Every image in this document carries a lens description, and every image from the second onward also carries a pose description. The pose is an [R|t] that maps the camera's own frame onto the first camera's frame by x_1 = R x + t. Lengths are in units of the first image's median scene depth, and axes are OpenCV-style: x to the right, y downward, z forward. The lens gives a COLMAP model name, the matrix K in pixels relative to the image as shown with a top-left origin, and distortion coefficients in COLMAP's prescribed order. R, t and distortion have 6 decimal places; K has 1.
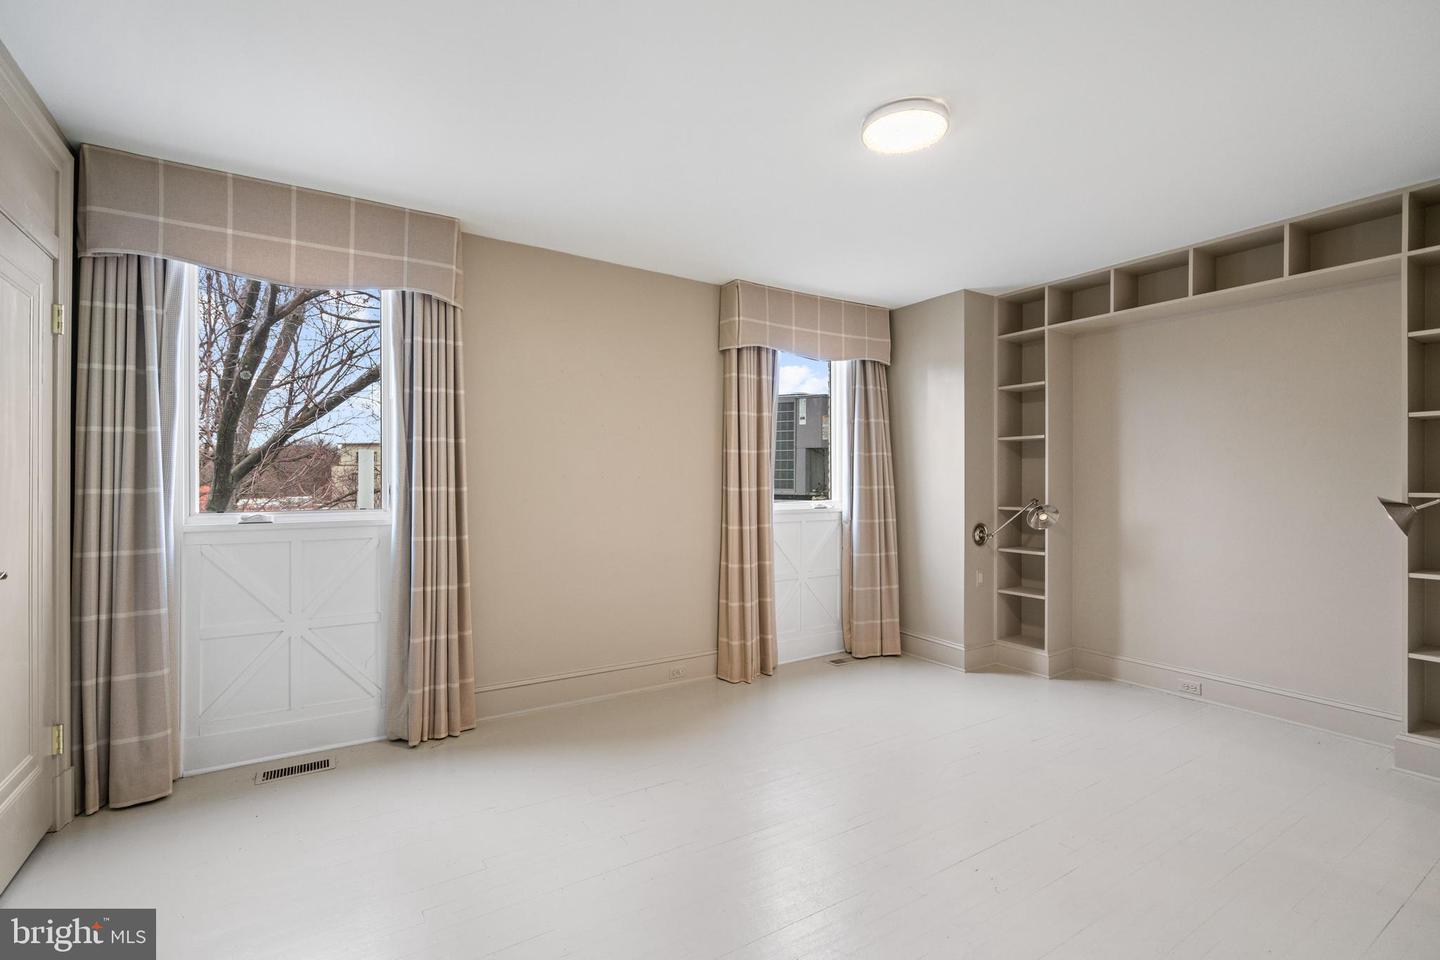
lens RADIAL K [[722.6, 0, 720.0], [0, 722.6, 480.0], [0, 0, 1]] dist [0.000162, 0.000509]
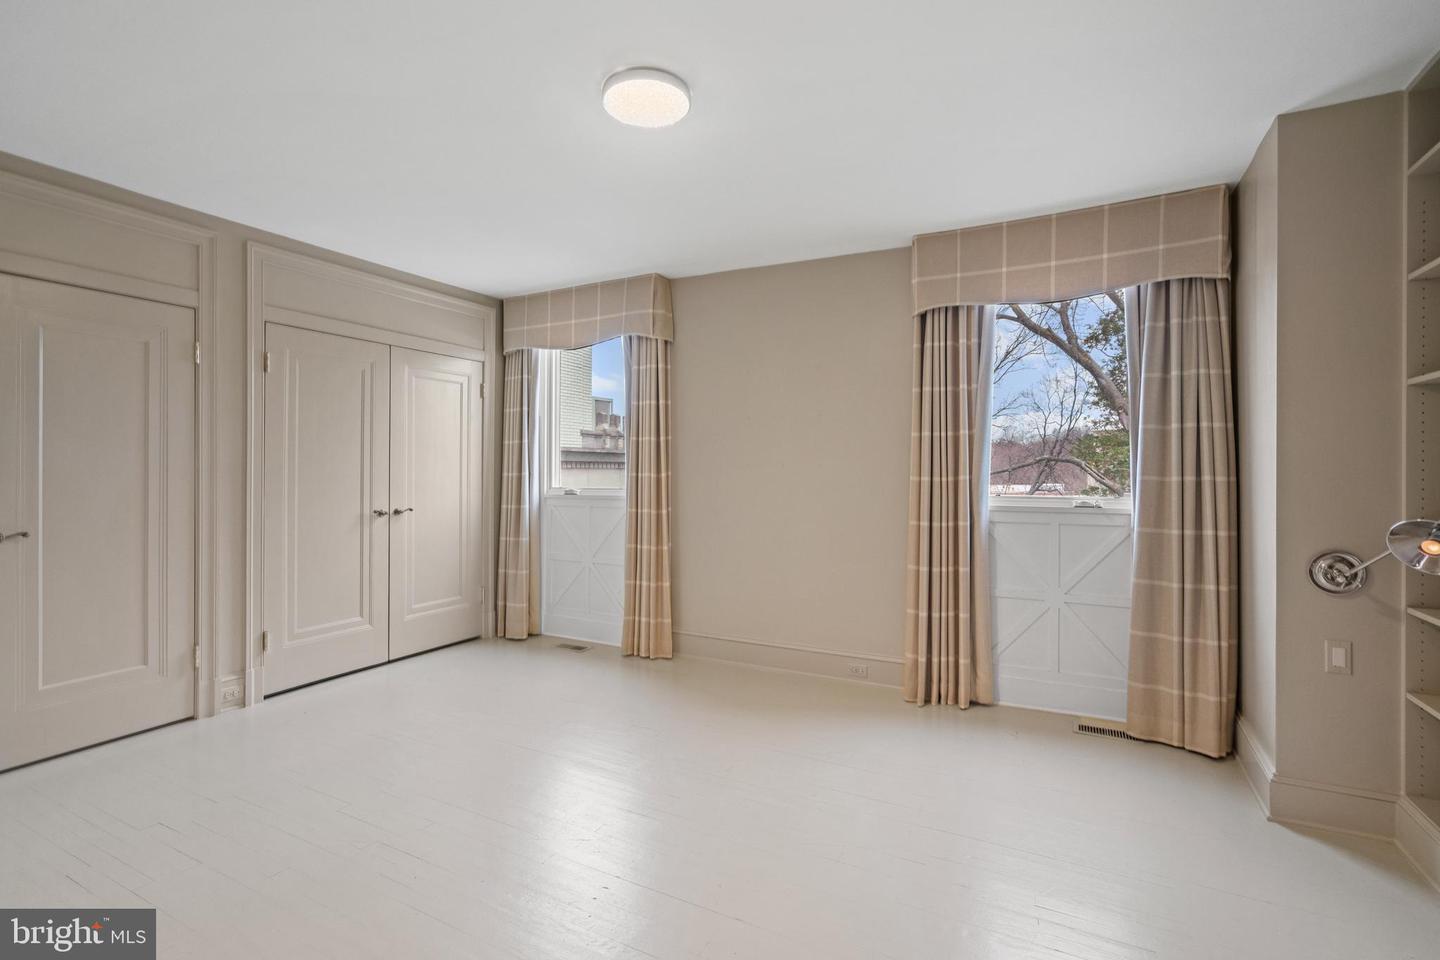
lens RADIAL K [[667.8, 0, 711.7], [0, 667.8, 478.6], [0, 0, 1]] dist [-0.001842, 0.000450]
pose [[0.450489, 0.005370, -0.892766, 0.634915], [-0.004743, 0.999982, 0.003621, 0.011041], [0.892769, 0.002603, 0.450507, 0.430223]]
